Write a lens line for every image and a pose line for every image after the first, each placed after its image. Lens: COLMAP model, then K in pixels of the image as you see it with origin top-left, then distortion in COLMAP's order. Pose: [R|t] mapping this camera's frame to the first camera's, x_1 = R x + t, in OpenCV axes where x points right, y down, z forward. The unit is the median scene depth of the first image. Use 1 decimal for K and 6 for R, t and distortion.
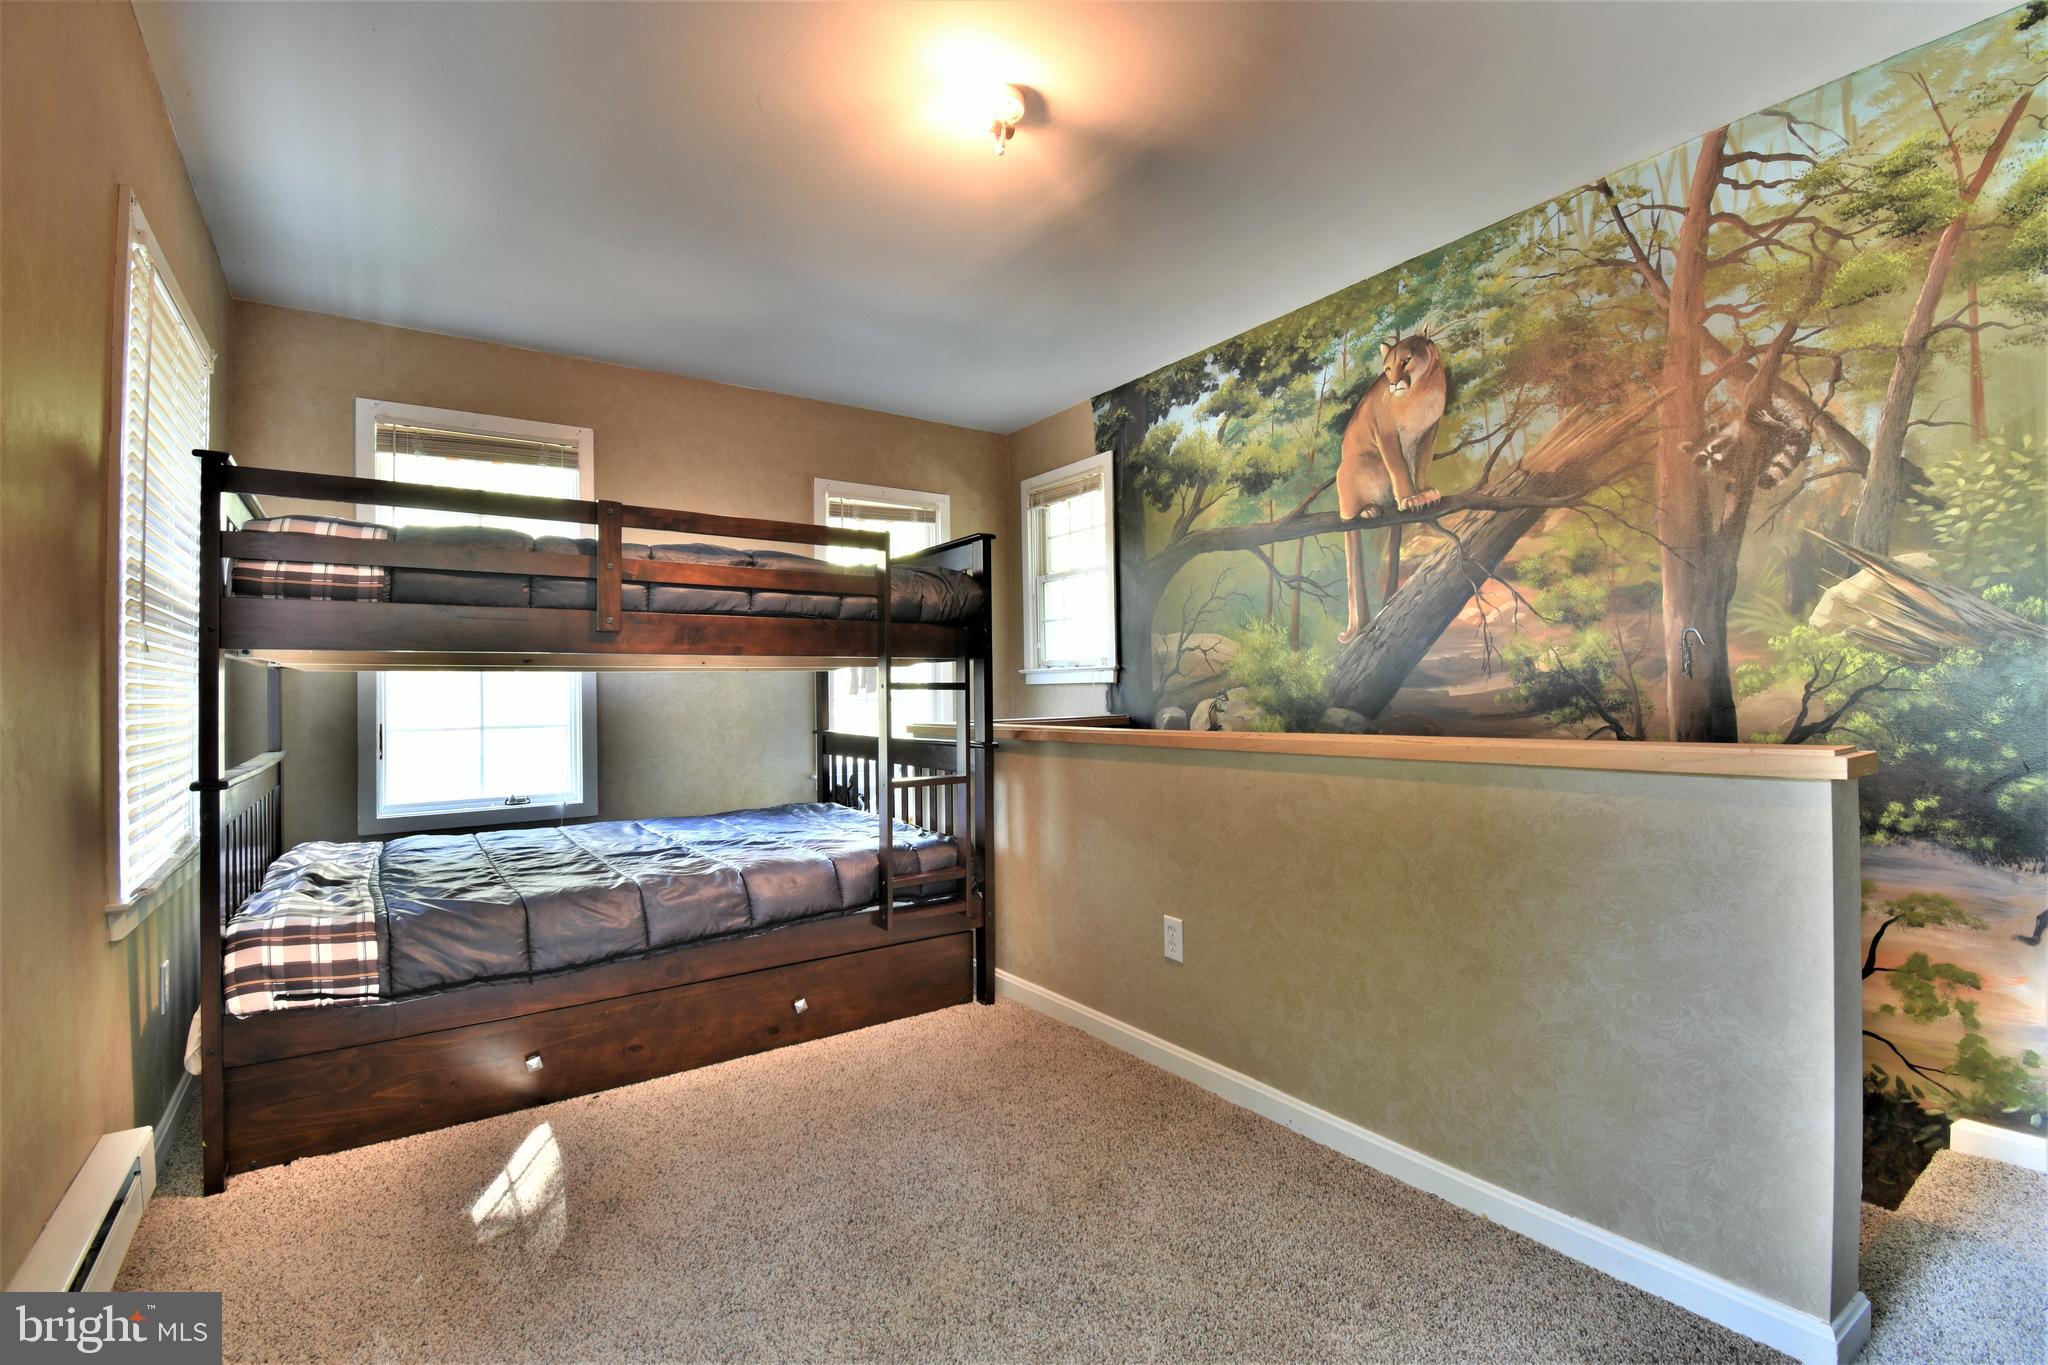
lens RADIAL K [[909.4, 0, 1027.6], [0, 909.4, 675.7], [0, 0, 1]] dist [0.018361, -0.026869]
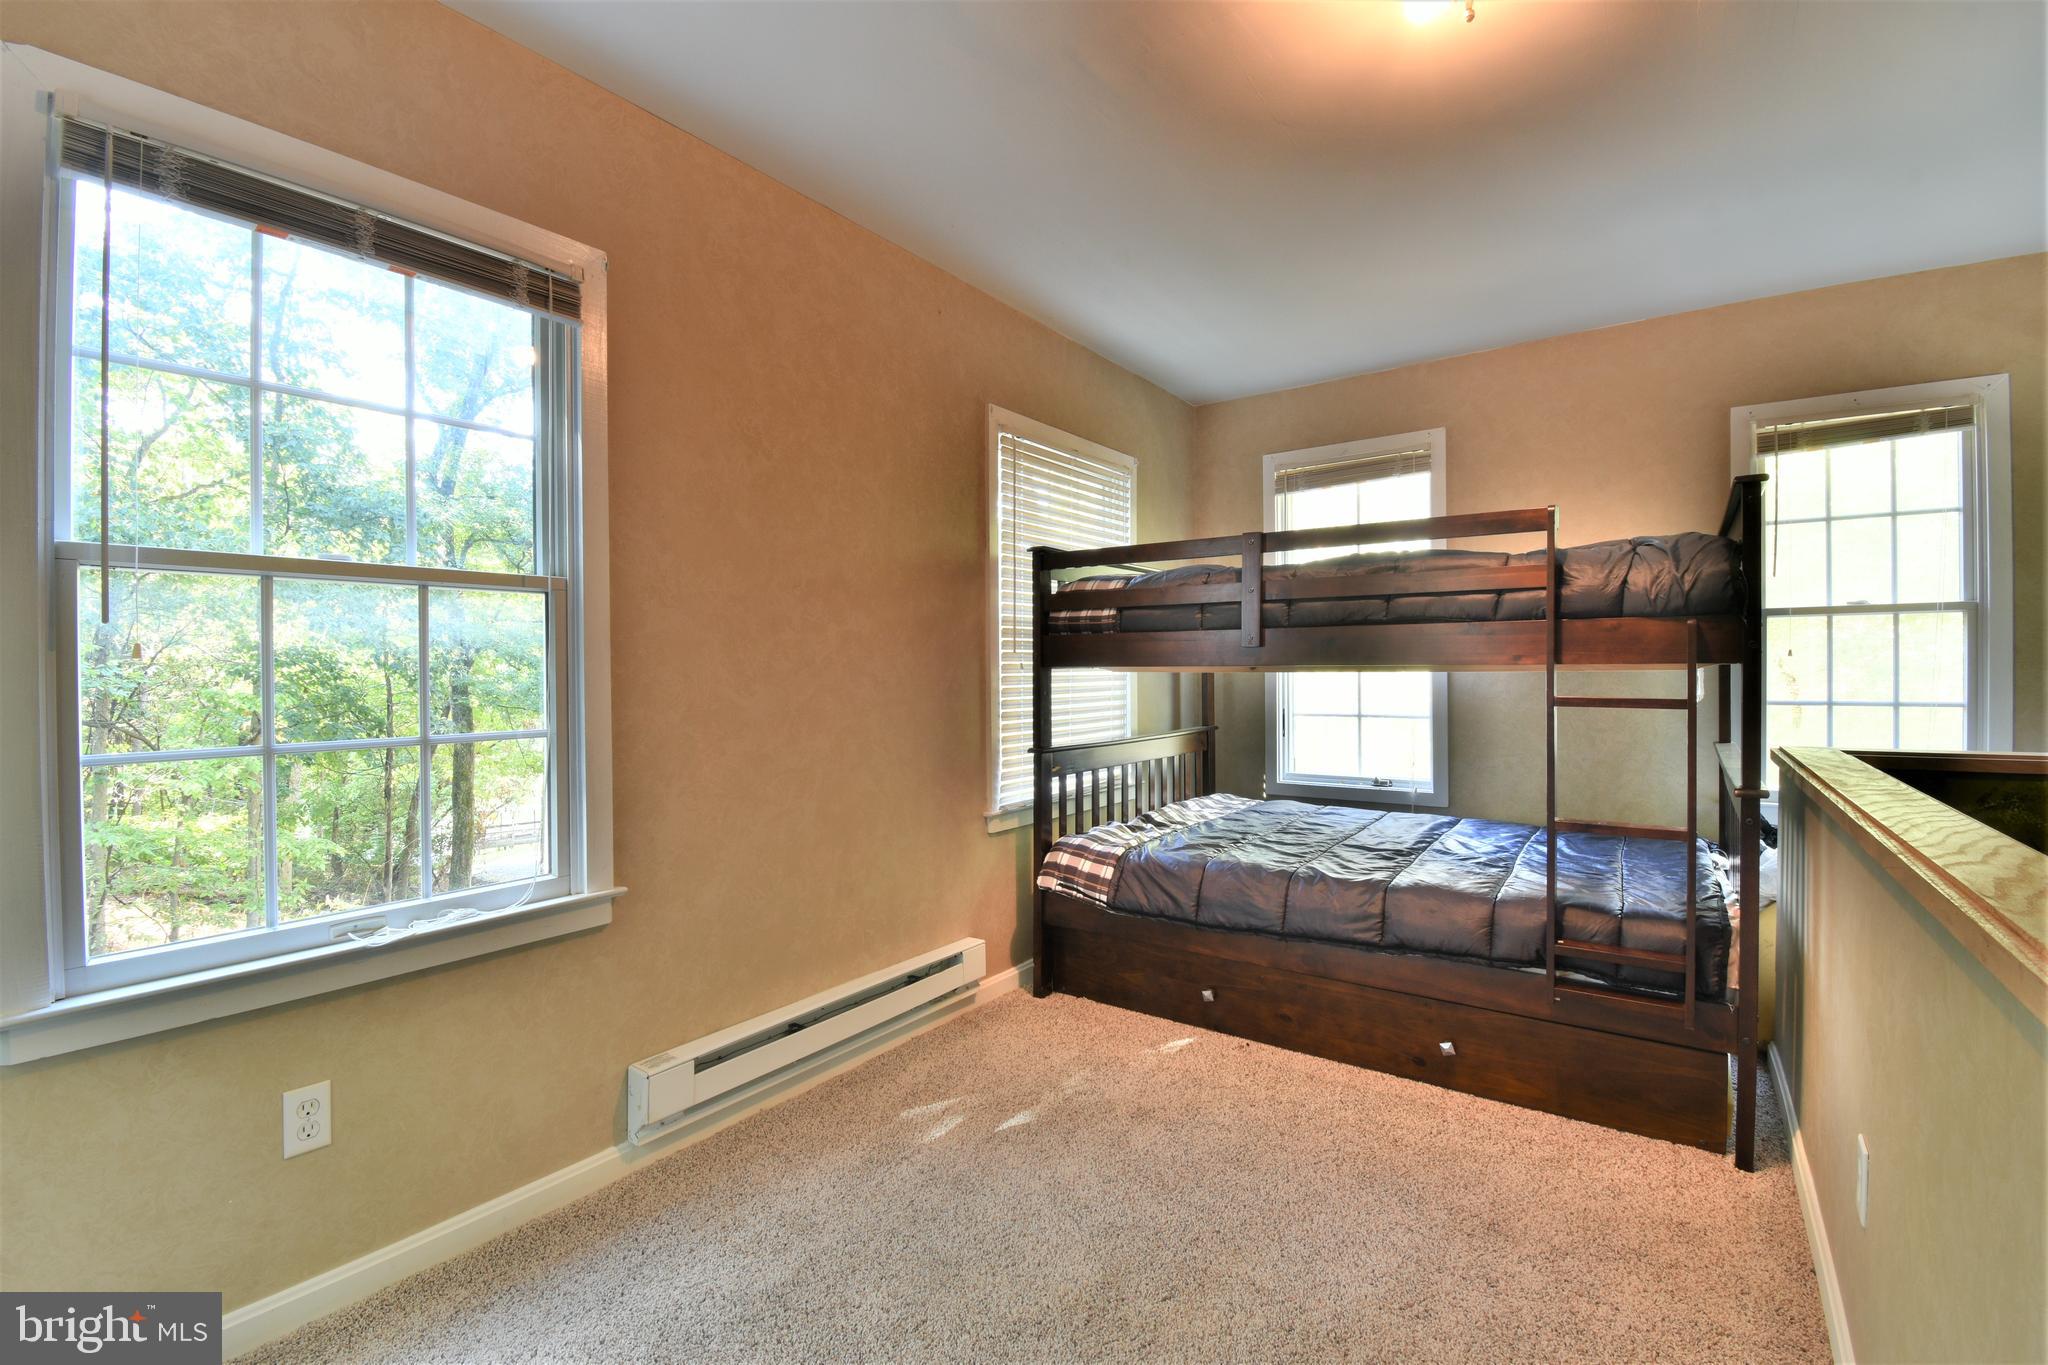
lens RADIAL K [[909.4, 0, 1027.6], [0, 909.4, 675.7], [0, 0, 1]] dist [0.018361, -0.026869]
pose [[0.325010, 0.018942, -0.945521, 0.453342], [0.019140, 0.999463, 0.026601, -0.040907], [0.945517, -0.026743, 0.324473, 0.307372]]
